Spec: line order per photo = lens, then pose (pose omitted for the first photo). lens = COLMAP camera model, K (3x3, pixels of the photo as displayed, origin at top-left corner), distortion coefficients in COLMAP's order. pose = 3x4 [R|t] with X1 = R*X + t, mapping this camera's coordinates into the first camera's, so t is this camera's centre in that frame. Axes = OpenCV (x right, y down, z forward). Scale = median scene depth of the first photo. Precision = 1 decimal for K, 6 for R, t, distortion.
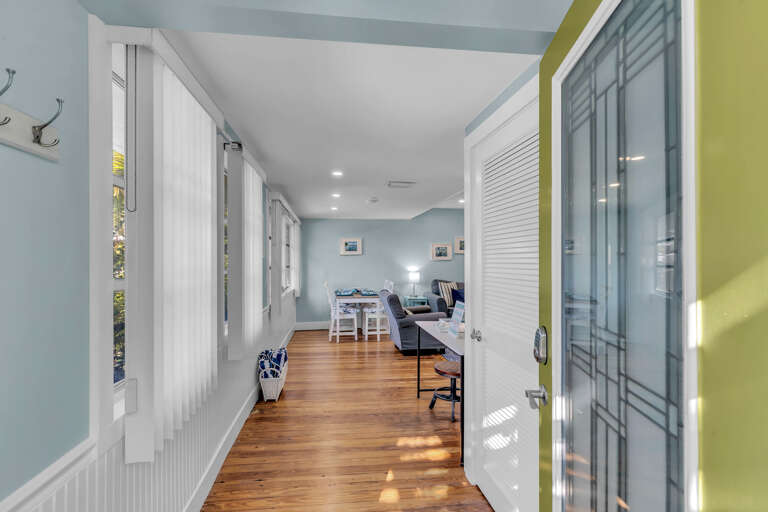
lens RADIAL K [[336.8, 0, 384.0], [0, 336.8, 256.0], [0, 0, 1]] dist [0.016795, 0.000226]
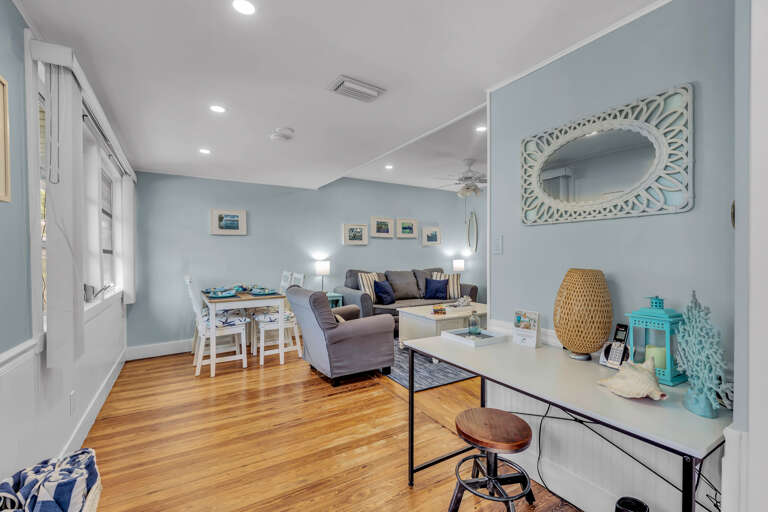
lens RADIAL K [[336.8, 0, 384.0], [0, 336.8, 256.0], [0, 0, 1]] dist [0.016795, 0.000226]
pose [[0.924135, -0.005765, 0.382022, -0.080521], [0.000191, 0.999893, 0.014626, 0.032015], [-0.382066, -0.013444, 0.924037, 0.311793]]
